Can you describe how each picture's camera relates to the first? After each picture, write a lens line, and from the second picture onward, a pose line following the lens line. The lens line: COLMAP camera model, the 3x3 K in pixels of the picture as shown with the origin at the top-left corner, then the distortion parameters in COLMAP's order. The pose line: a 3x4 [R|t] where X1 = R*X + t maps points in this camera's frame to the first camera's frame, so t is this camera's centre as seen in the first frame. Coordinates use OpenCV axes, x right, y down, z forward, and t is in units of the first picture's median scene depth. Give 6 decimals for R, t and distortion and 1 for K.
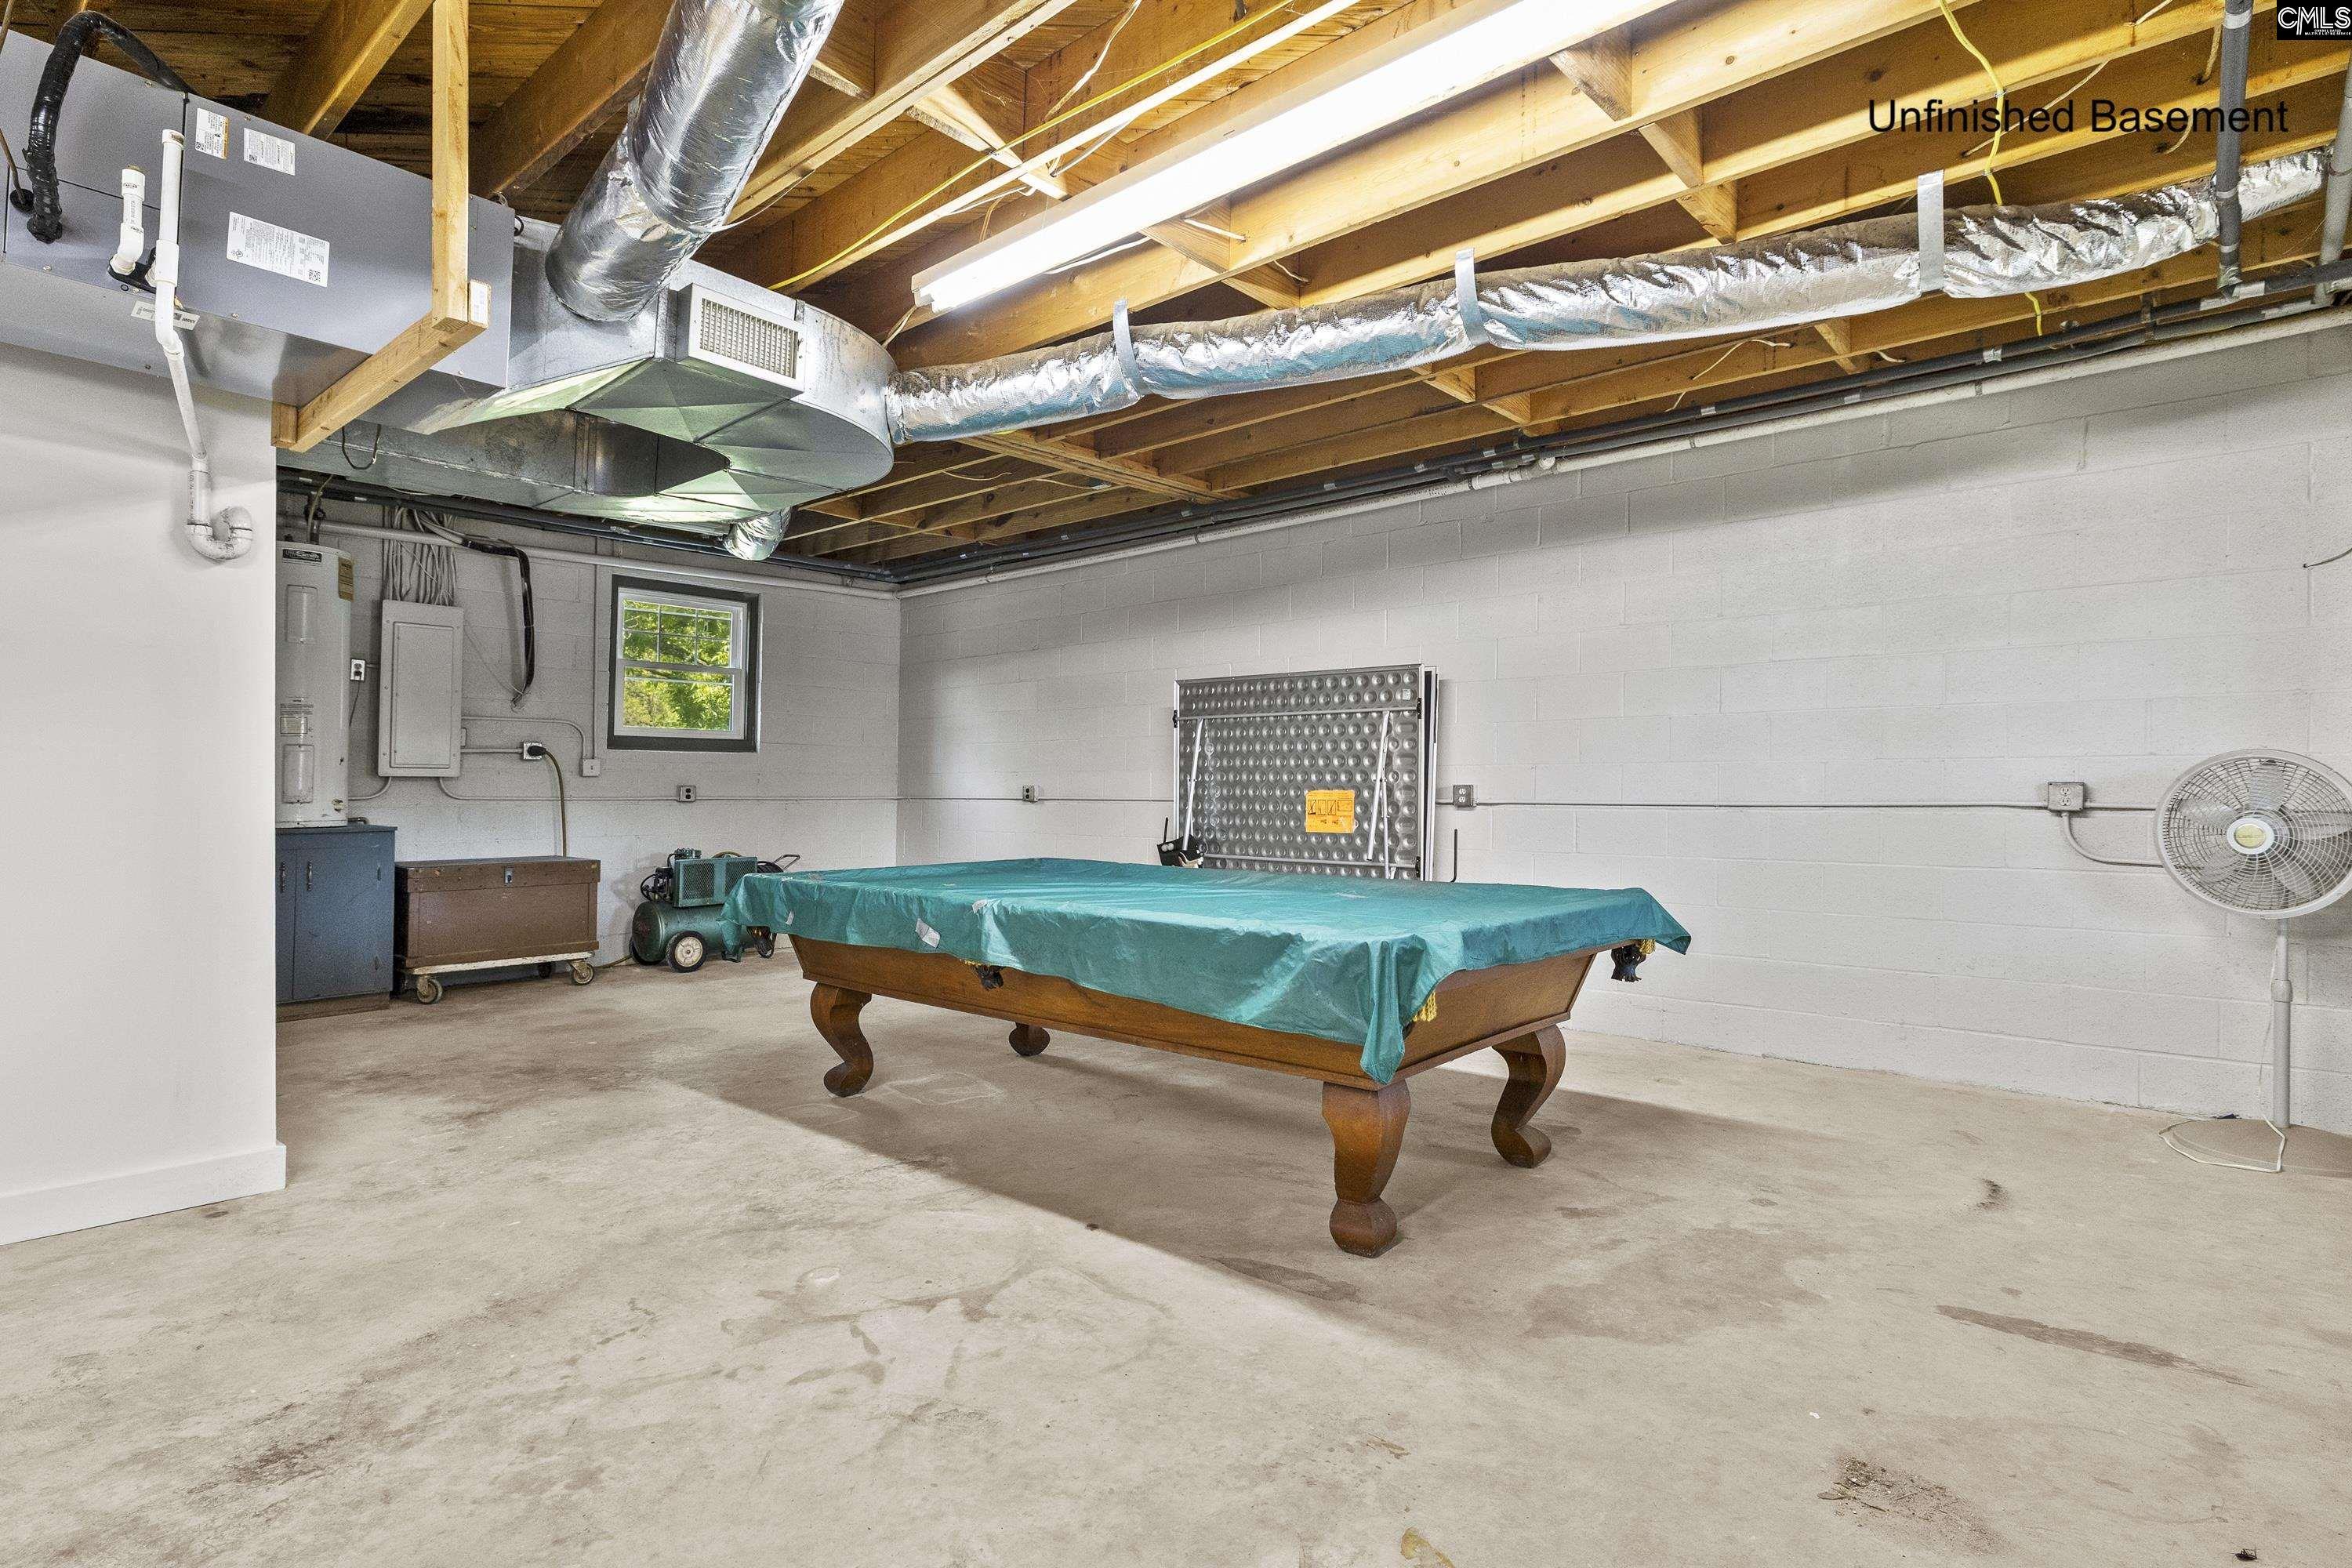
lens RADIAL K [[1199.6, 0, 1166.2], [0, 1199.6, 788.1], [0, 0, 1]] dist [-0.001288, 0.000169]
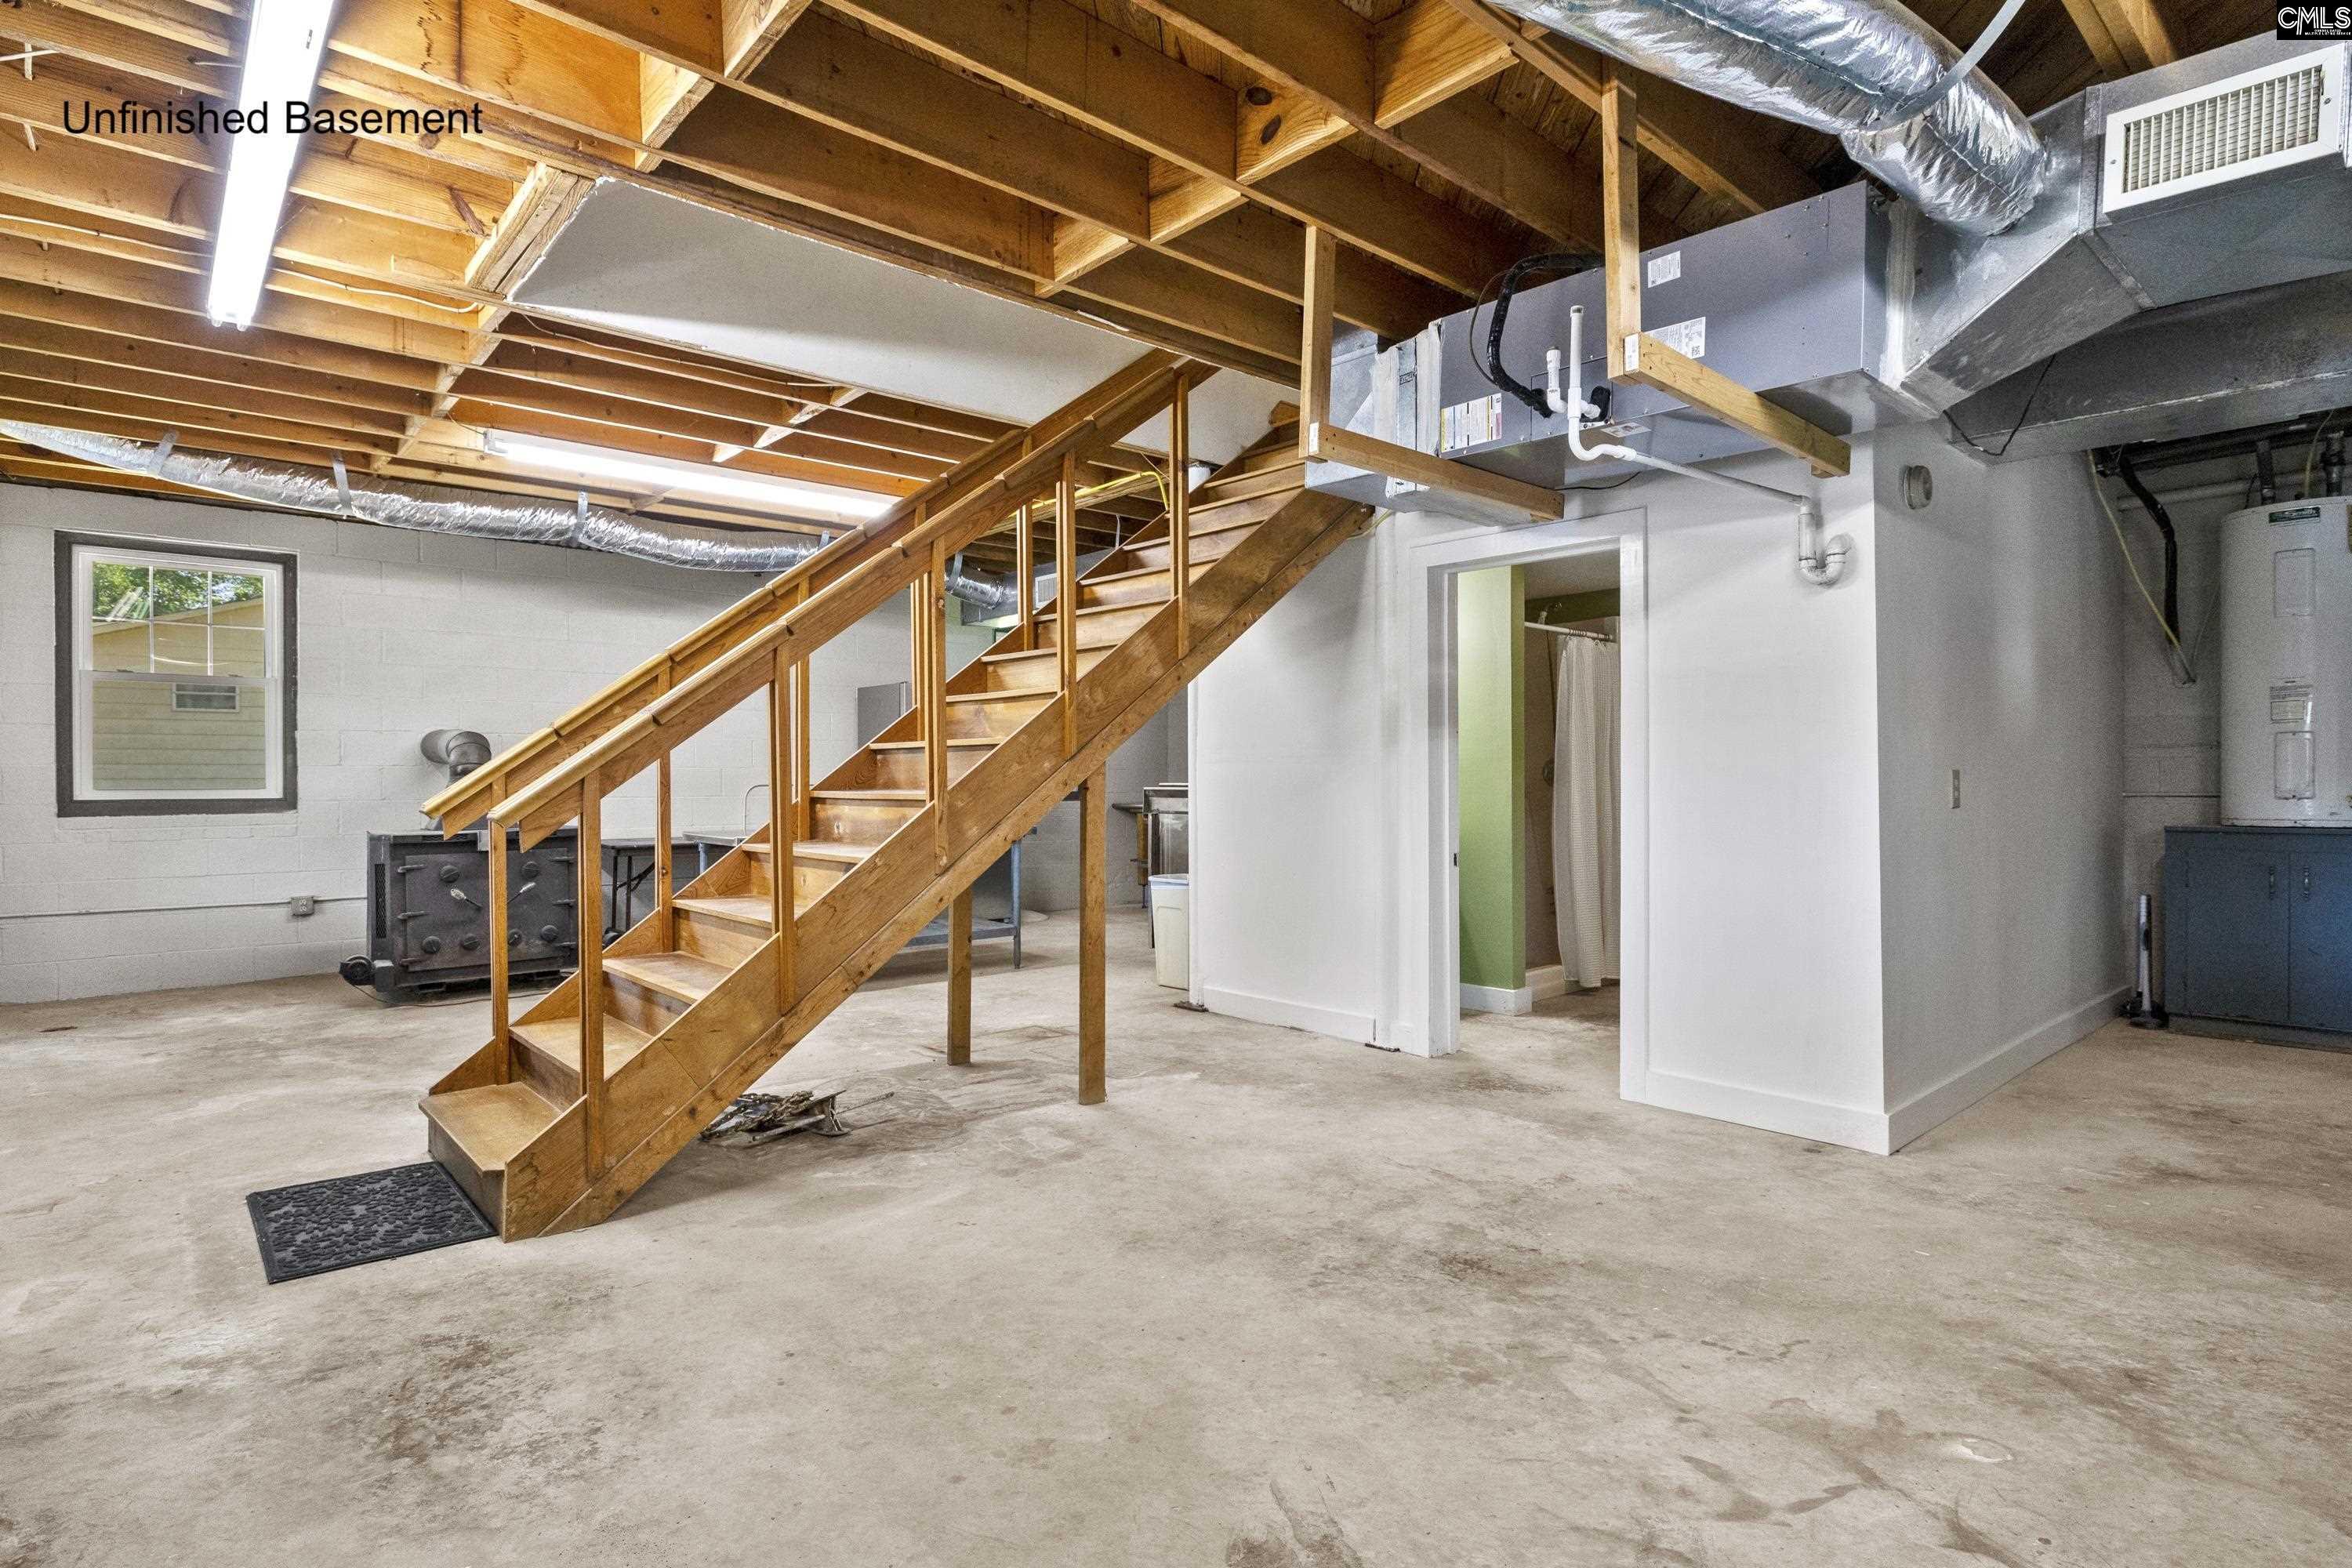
lens RADIAL K [[1199.6, 0, 1166.3], [0, 1199.6, 779.1], [0, 0, 1]] dist [-0.001288, 0.000169]
pose [[-0.122664, -0.003219, -0.992443, 0.531531], [0.001674, 0.999993, -0.003450, -0.001676], [0.992447, -0.002084, -0.122658, 0.631721]]
